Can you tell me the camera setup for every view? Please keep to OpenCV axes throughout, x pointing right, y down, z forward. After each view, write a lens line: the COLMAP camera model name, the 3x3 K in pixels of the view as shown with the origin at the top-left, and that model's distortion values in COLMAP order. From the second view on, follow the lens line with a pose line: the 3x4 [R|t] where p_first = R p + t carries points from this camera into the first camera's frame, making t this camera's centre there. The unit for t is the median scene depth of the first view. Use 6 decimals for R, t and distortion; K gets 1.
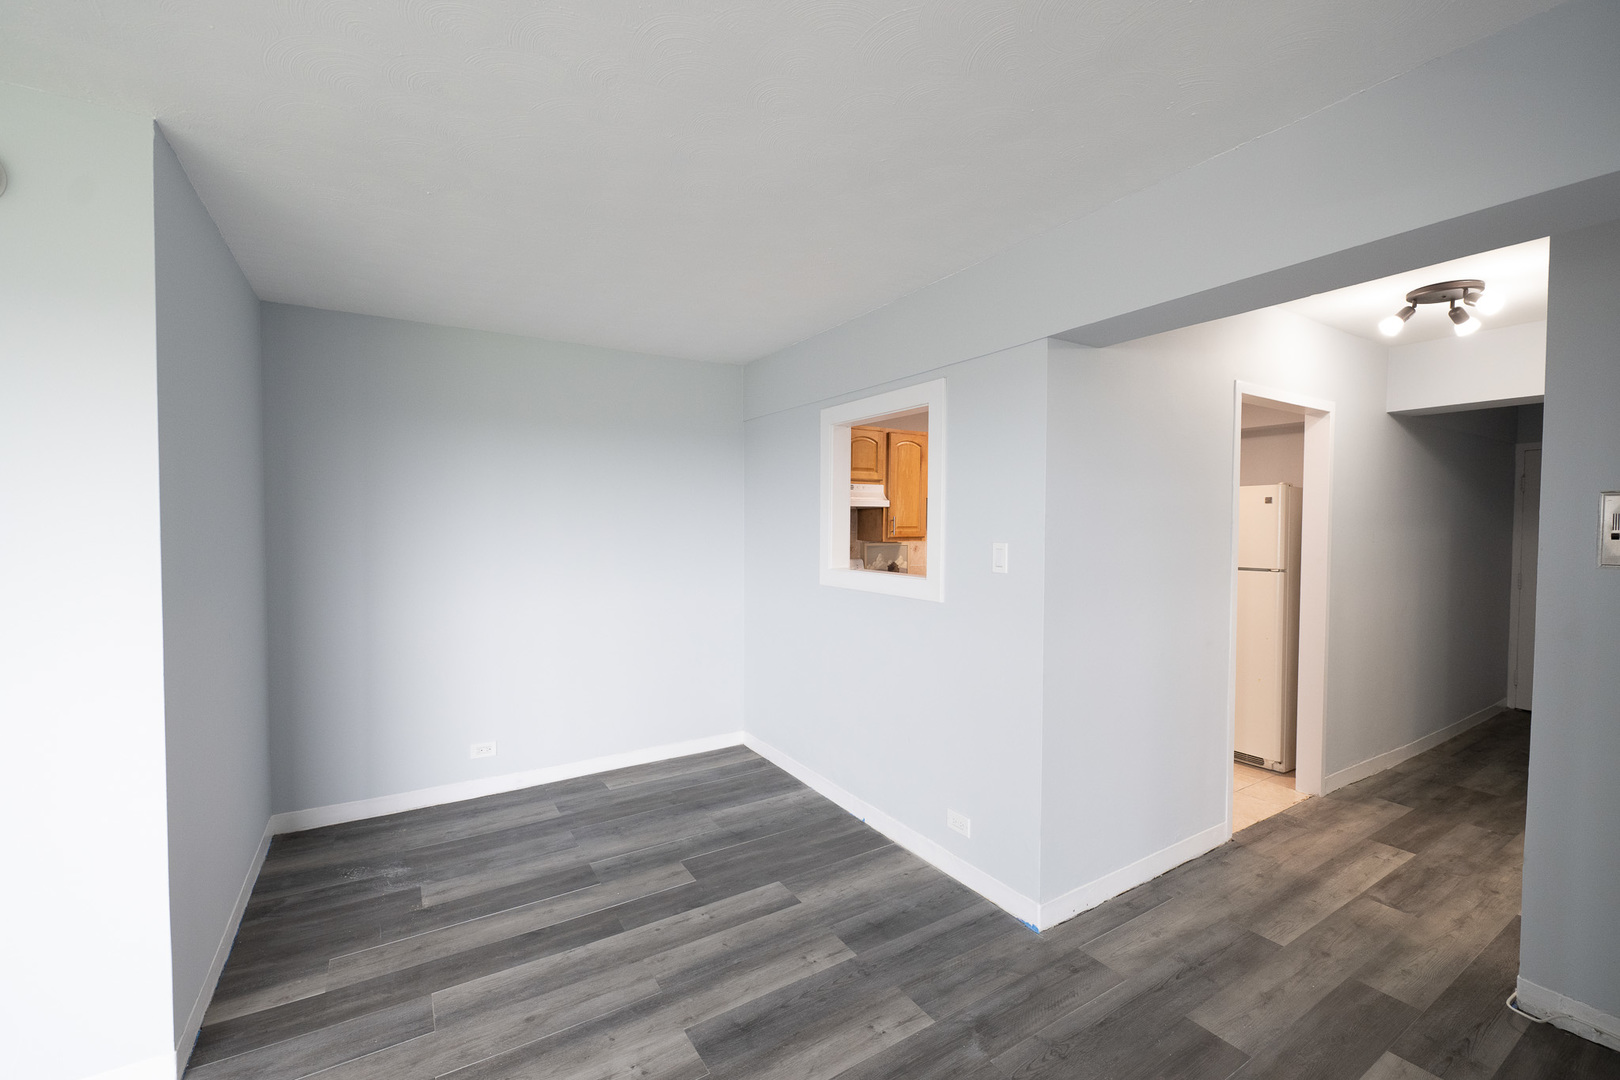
lens RADIAL K [[662.6, 0, 807.7], [0, 662.6, 537.3], [0, 0, 1]] dist [-0.000904, -0.000457]
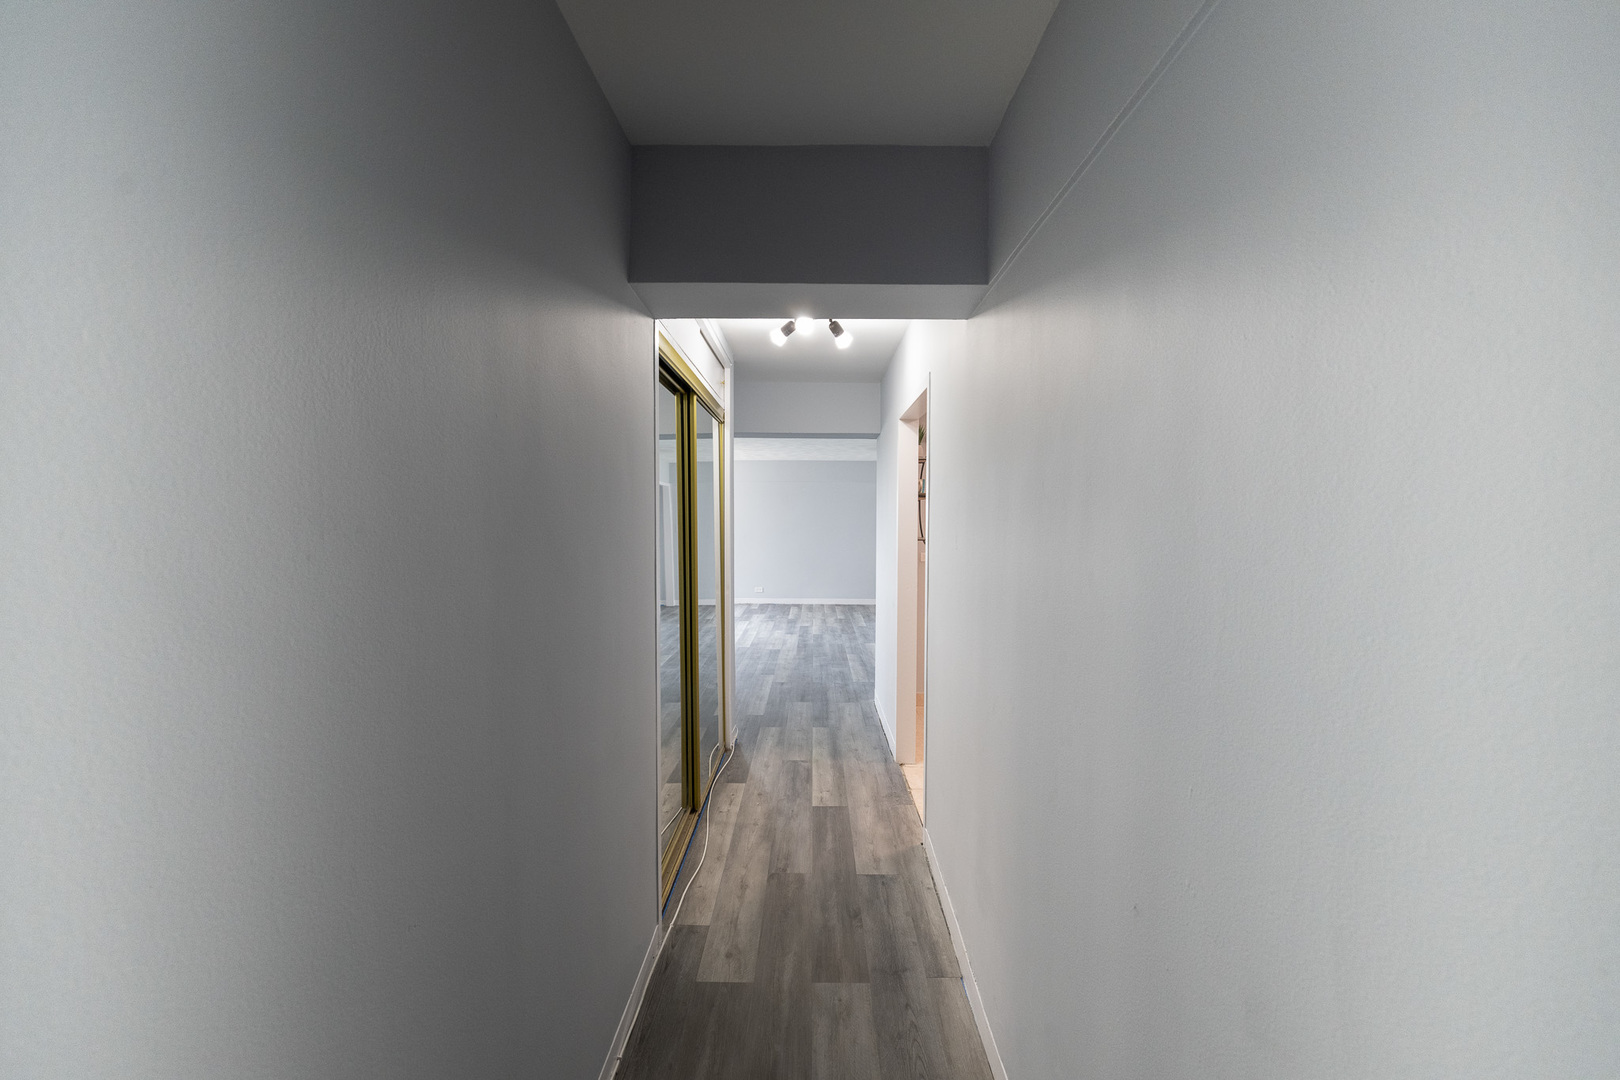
lens RADIAL K [[662.6, 0, 807.7], [0, 662.6, 537.3], [0, 0, 1]] dist [-0.000904, -0.000457]
pose [[-0.534235, 0.016607, -0.845173, 1.965093], [-0.025309, 0.999045, 0.035628, -0.027166], [0.844957, 0.040424, -0.533304, 1.652173]]
